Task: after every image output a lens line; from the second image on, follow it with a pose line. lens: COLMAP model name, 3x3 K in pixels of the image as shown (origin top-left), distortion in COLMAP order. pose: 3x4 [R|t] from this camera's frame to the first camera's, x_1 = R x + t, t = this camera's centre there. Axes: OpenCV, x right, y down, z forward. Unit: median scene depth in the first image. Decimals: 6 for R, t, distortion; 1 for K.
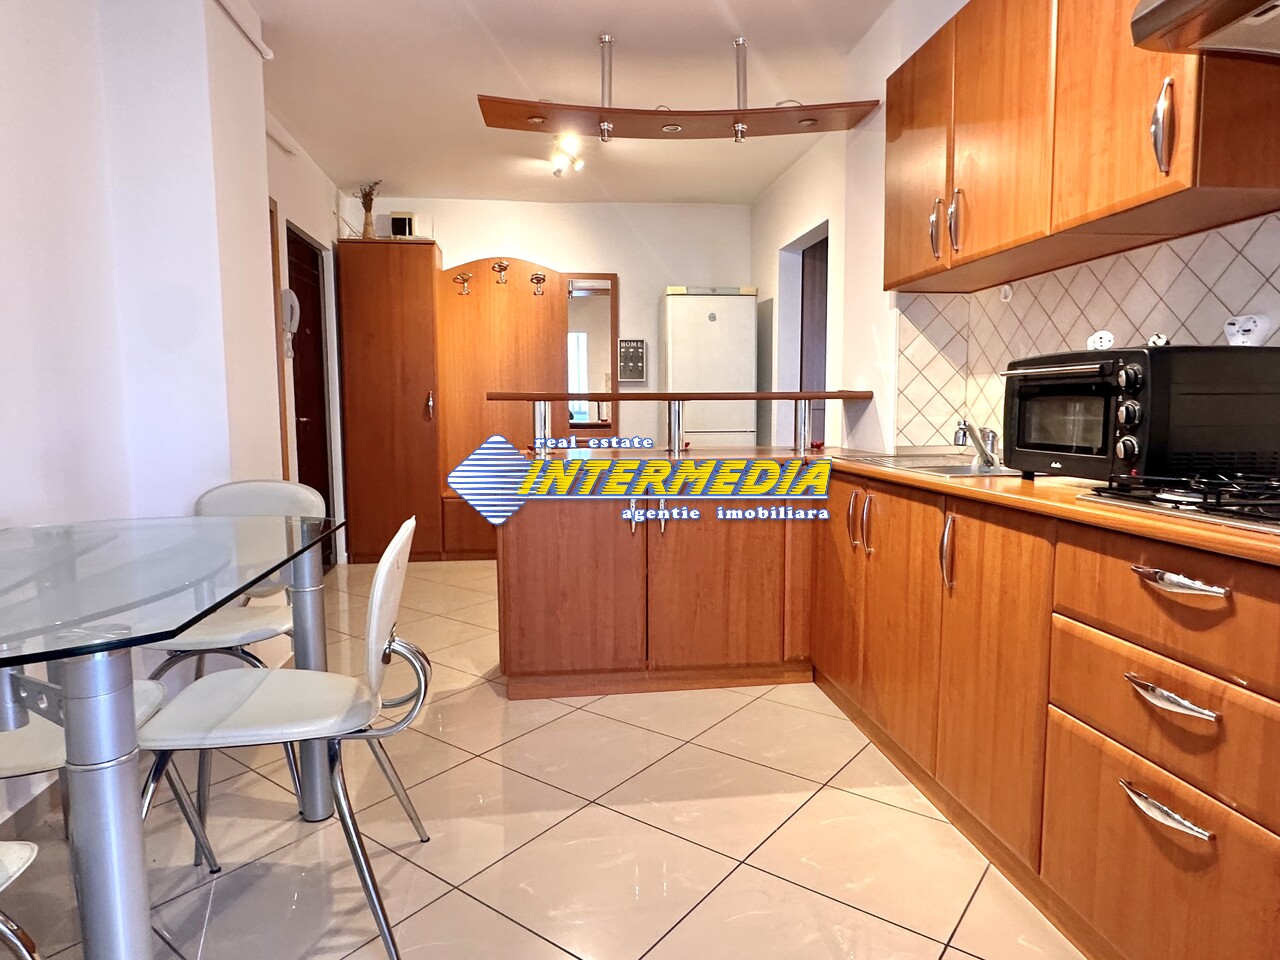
lens RADIAL K [[779.0, 0, 638.5], [0, 779.0, 479.0], [0, 0, 1]] dist [-0.000874, -0.001942]
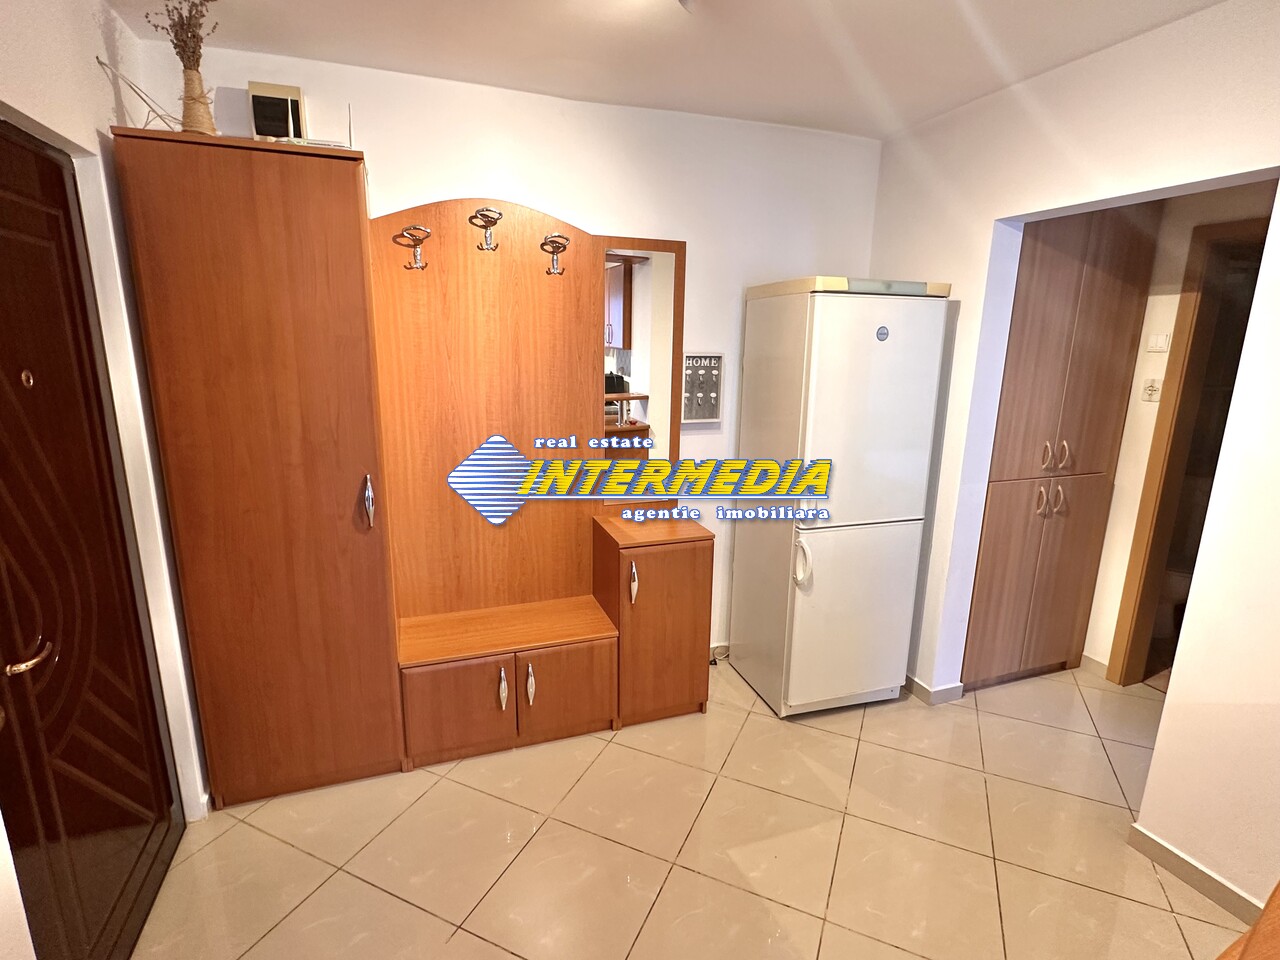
lens RADIAL K [[634.9, 0, 642.0], [0, 634.9, 480.4], [0, 0, 1]] dist [-0.001162, -0.001525]
pose [[0.971284, -0.033968, 0.235487, -0.190240], [0.003887, 0.991890, 0.127042, -0.156400], [-0.237892, -0.122479, 0.963538, 0.560338]]
